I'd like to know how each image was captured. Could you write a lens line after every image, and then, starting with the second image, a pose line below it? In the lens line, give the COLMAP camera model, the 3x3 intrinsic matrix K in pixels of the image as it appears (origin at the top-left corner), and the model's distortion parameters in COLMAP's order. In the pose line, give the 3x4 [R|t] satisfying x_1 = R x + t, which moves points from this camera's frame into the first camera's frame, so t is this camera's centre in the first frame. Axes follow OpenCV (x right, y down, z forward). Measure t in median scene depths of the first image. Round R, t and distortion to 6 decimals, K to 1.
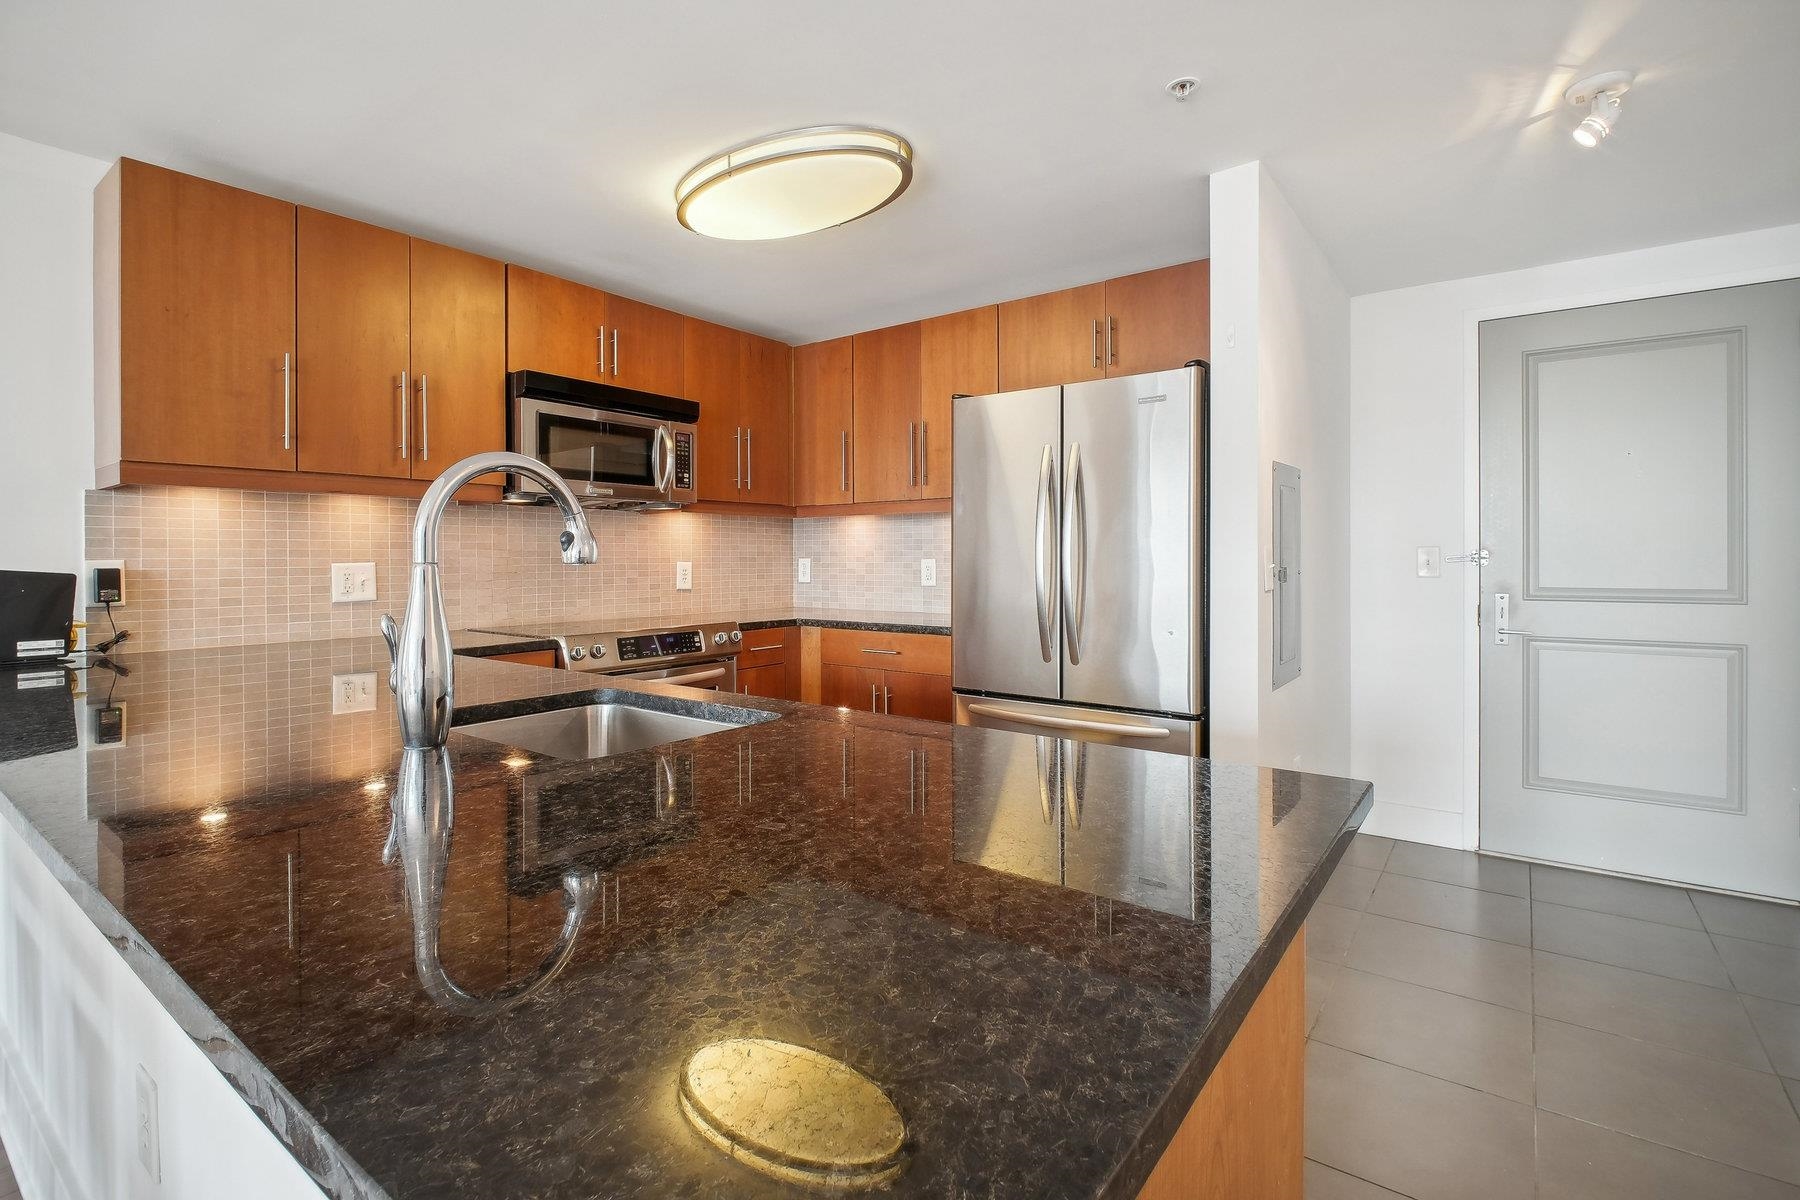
lens RADIAL K [[843.3, 0, 910.5], [0, 843.3, 559.1], [0, 0, 1]] dist [-0.000102, -0.000289]
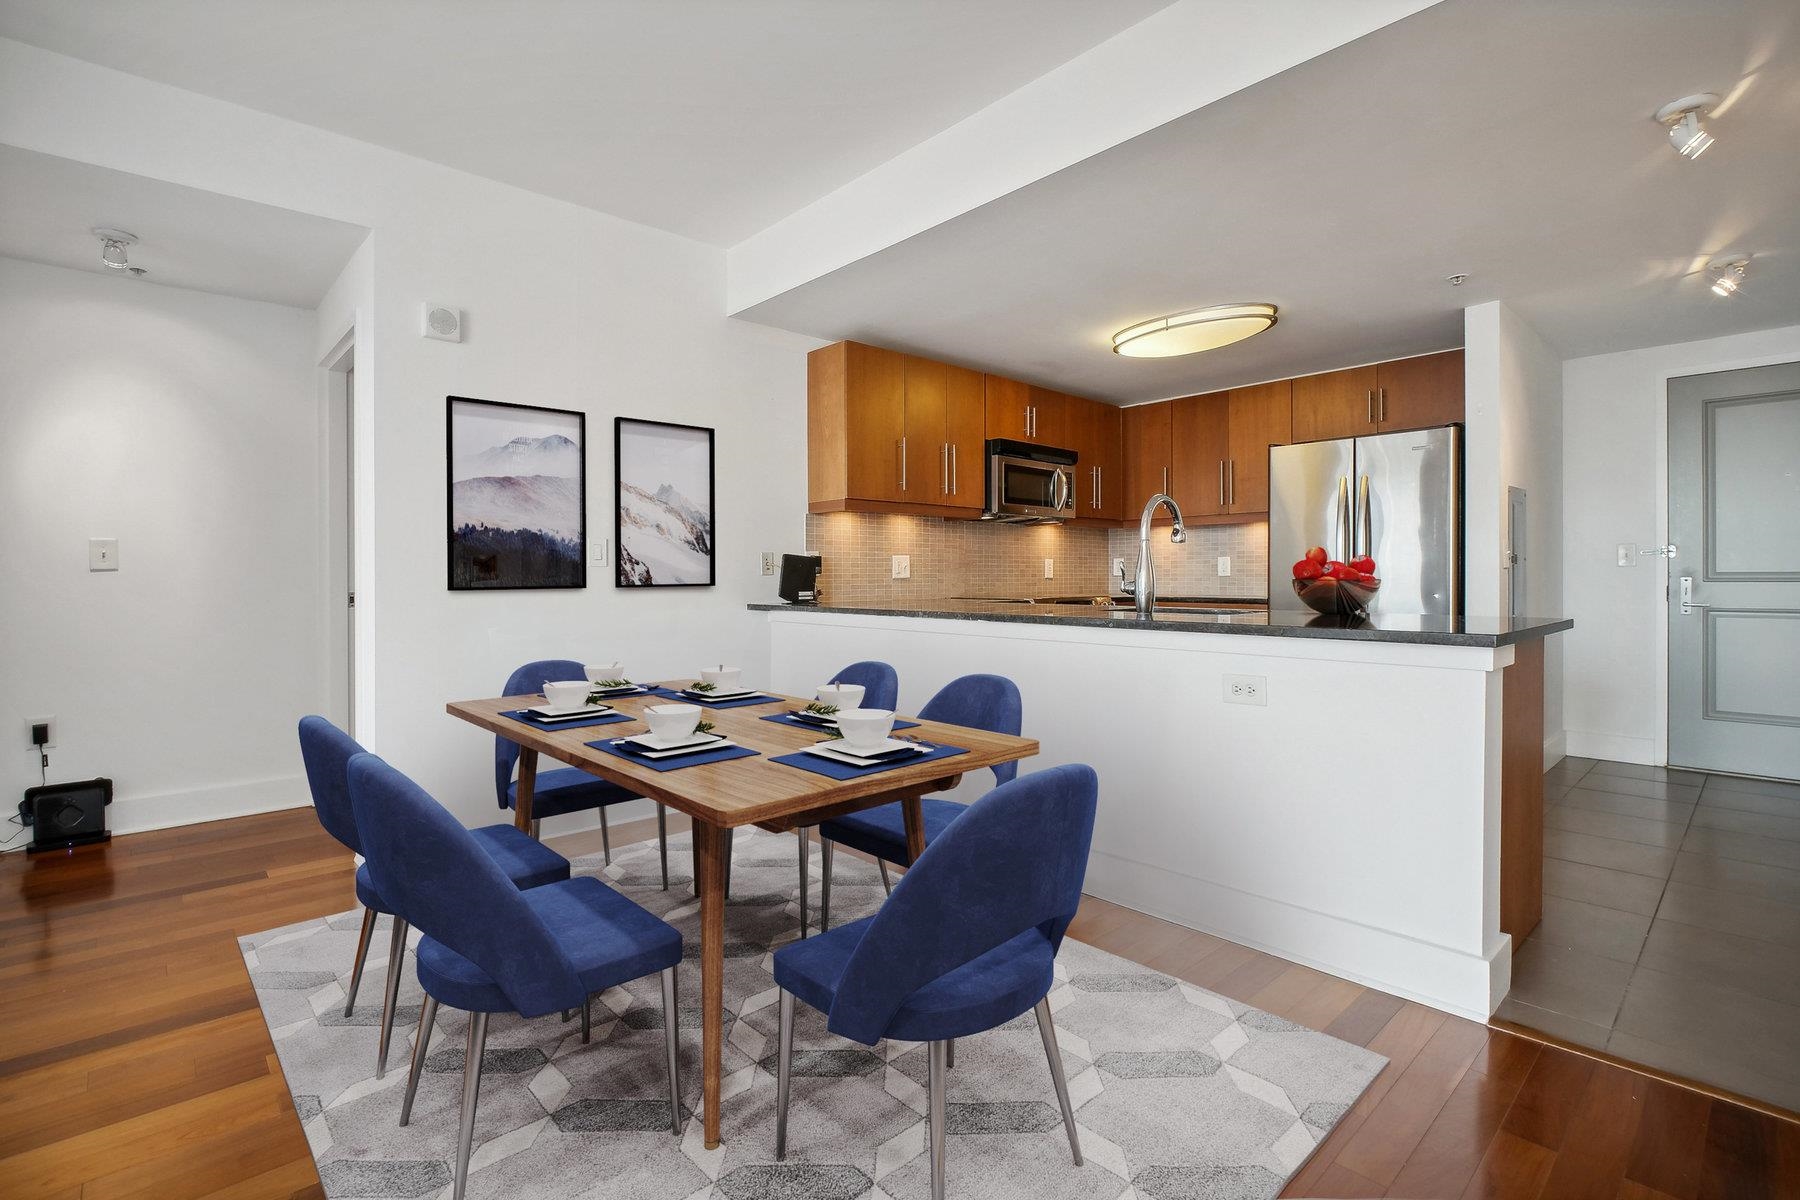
lens RADIAL K [[843.0, 0, 902.0], [0, 843.0, 575.0], [0, 0, 1]] dist [0.001663, -0.007125]
pose [[0.983262, 0.000039, -0.182197, -0.317322], [0.000073, 1.000000, 0.000603, 0.038028], [0.182197, -0.000606, 0.983262, -0.600270]]
